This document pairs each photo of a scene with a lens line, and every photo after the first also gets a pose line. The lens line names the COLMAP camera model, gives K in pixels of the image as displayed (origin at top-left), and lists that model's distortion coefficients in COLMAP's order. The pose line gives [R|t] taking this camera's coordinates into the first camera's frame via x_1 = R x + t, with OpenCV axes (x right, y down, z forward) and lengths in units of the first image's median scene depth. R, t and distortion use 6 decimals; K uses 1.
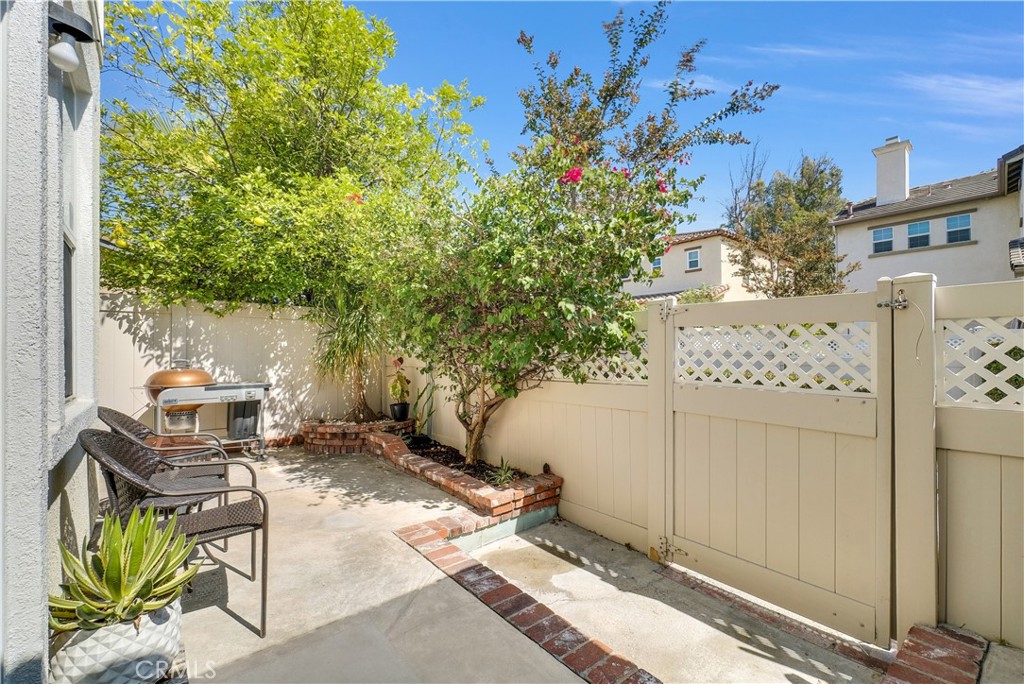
lens RADIAL K [[418.7, 0, 509.4], [0, 418.7, 344.9], [0, 0, 1]] dist [-0.002543, -0.000243]
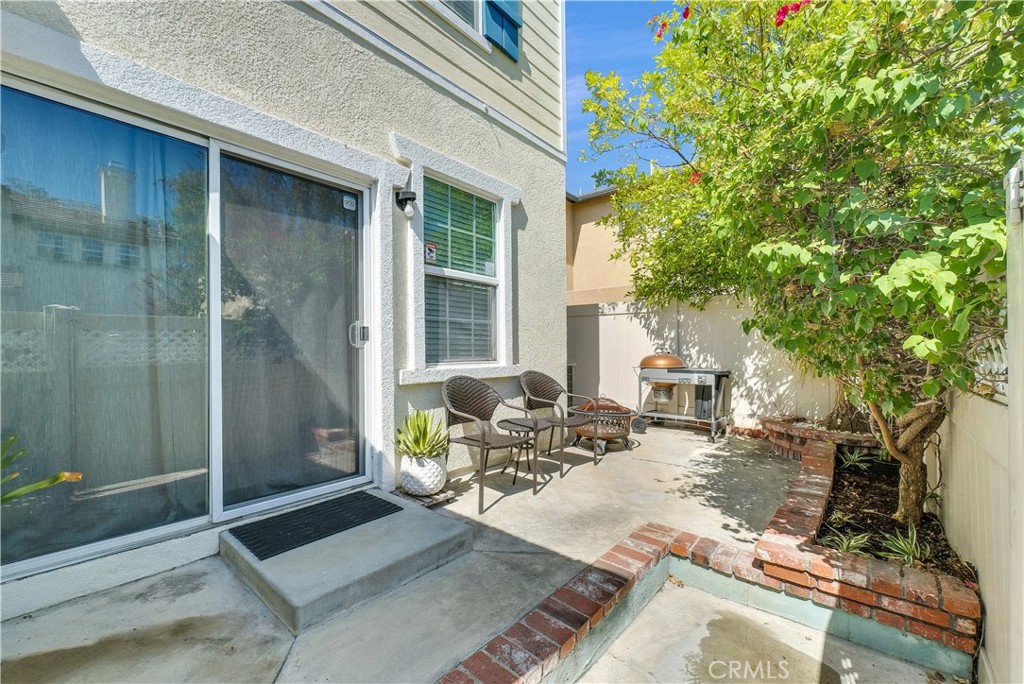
lens RADIAL K [[418.7, 0, 509.4], [0, 418.7, 344.9], [0, 0, 1]] dist [-0.002543, -0.000243]
pose [[0.156121, -0.002476, -0.987735, 0.497136], [0.018143, 0.999835, 0.000361, 0.024968], [0.987571, -0.017977, 0.156140, 0.427140]]
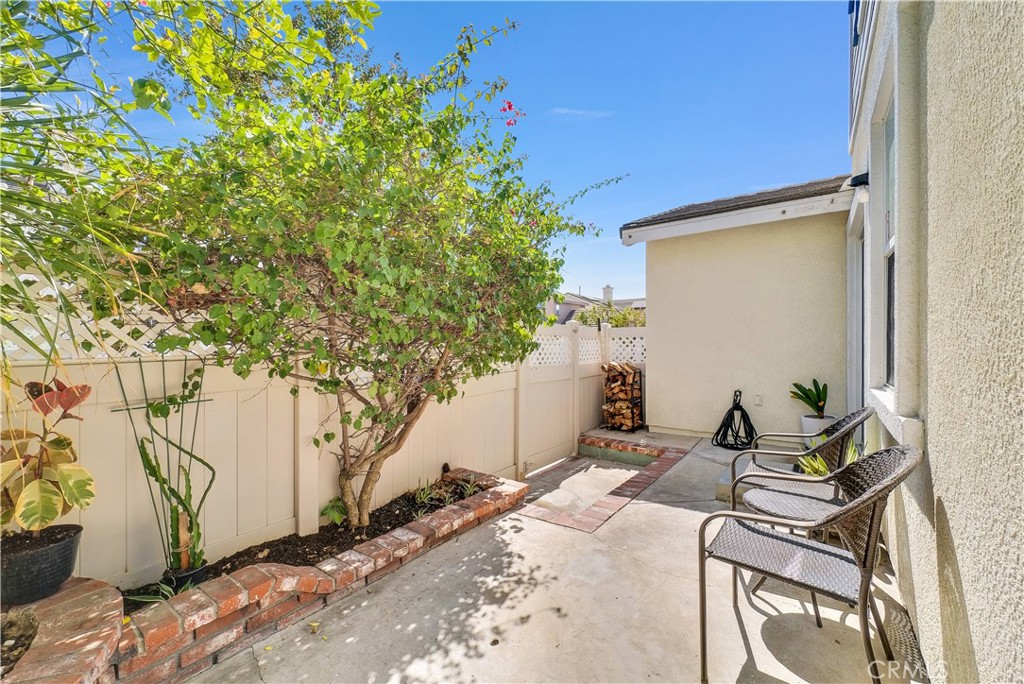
lens RADIAL K [[418.7, 0, 509.4], [0, 418.7, 344.9], [0, 0, 1]] dist [-0.002543, -0.000243]
pose [[-0.217208, 0.003269, 0.976120, -0.958209], [0.006001, 0.999980, -0.002013, 0.003776], [-0.976107, 0.005421, -0.217223, 1.109008]]
